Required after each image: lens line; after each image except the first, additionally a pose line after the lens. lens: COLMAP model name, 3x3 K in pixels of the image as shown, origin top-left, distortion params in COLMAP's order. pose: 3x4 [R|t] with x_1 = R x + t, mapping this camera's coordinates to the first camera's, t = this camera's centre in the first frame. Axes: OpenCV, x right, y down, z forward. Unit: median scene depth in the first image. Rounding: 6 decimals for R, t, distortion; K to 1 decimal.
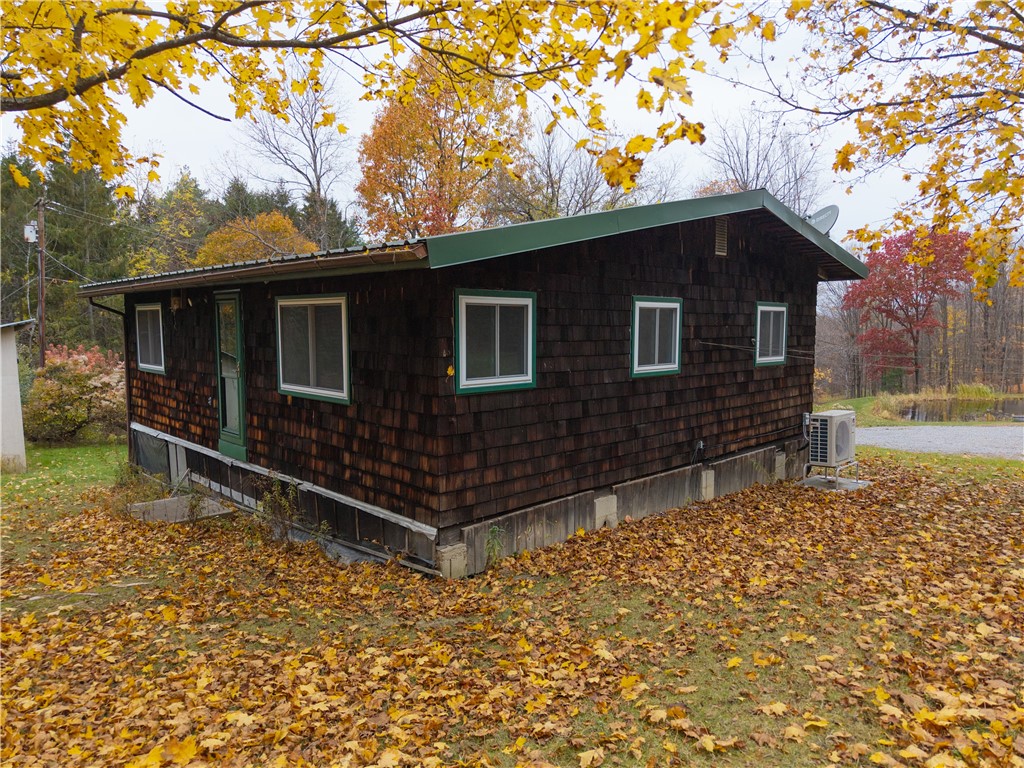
lens RADIAL K [[688.3, 0, 512.0], [0, 688.3, 384.0], [0, 0, 1]] dist [0.020395, -0.005099]
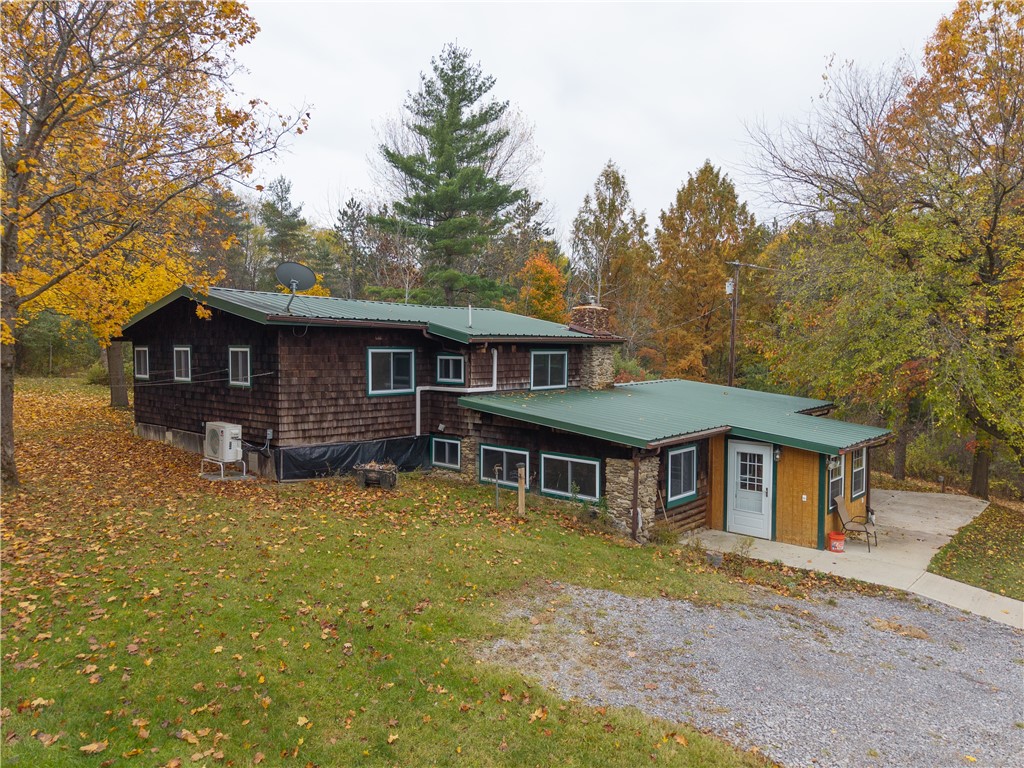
lens RADIAL K [[688.3, 0, 512.0], [0, 688.3, 384.0], [0, 0, 1]] dist [0.020395, -0.005099]
pose [[0.096315, 0.026946, -0.994986, 2.009126], [-0.111128, 0.993675, 0.016153, -0.126838], [0.989128, 0.109015, 0.098700, 1.480232]]
